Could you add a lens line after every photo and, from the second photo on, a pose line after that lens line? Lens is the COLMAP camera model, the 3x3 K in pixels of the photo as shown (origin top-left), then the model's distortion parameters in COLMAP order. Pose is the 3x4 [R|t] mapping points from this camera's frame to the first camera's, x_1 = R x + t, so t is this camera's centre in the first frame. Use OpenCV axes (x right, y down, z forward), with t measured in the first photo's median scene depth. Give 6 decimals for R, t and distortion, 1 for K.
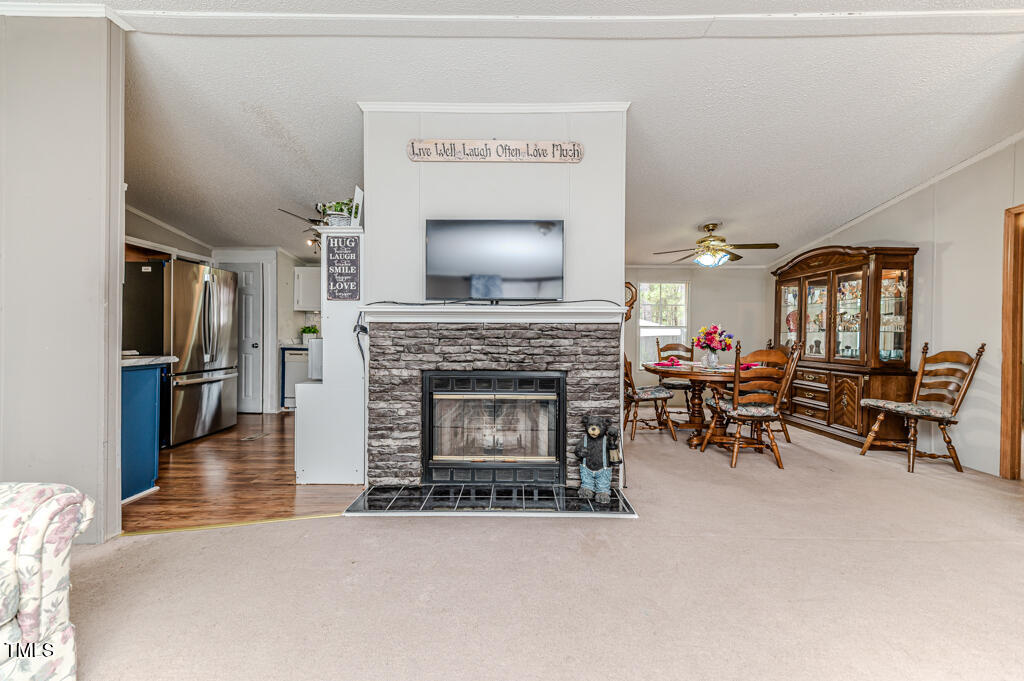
lens RADIAL K [[401.2, 0, 508.5], [0, 401.2, 340.1], [0, 0, 1]] dist [0.009934, -0.000924]
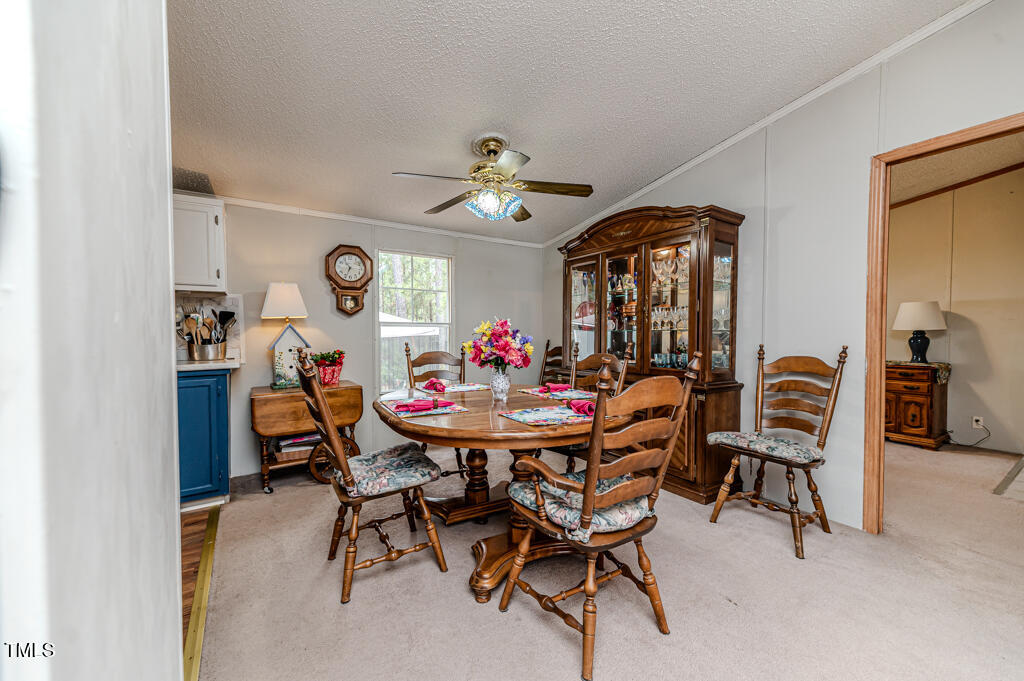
lens RADIAL K [[401.2, 0, 514.6], [0, 401.2, 342.8], [0, 0, 1]] dist [0.009934, -0.000924]
pose [[0.825865, -0.023410, 0.563381, 0.218567], [0.018465, 0.999725, 0.014474, -0.013734], [-0.563565, -0.001551, 0.826070, 0.549420]]
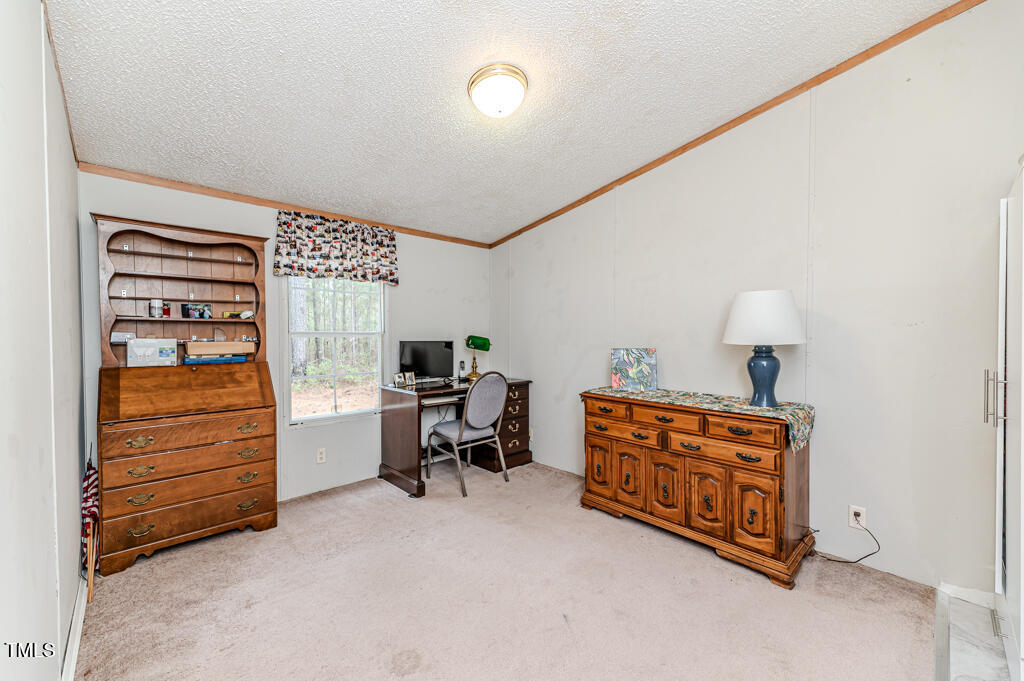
lens RADIAL K [[401.2, 0, 508.8], [0, 401.2, 342.9], [0, 0, 1]] dist [0.009934, -0.000924]
pose [[0.722361, -0.013432, 0.691385, 0.593788], [0.015653, 0.999873, 0.003070, -0.017425], [-0.691339, 0.008605, 0.722480, 0.602514]]
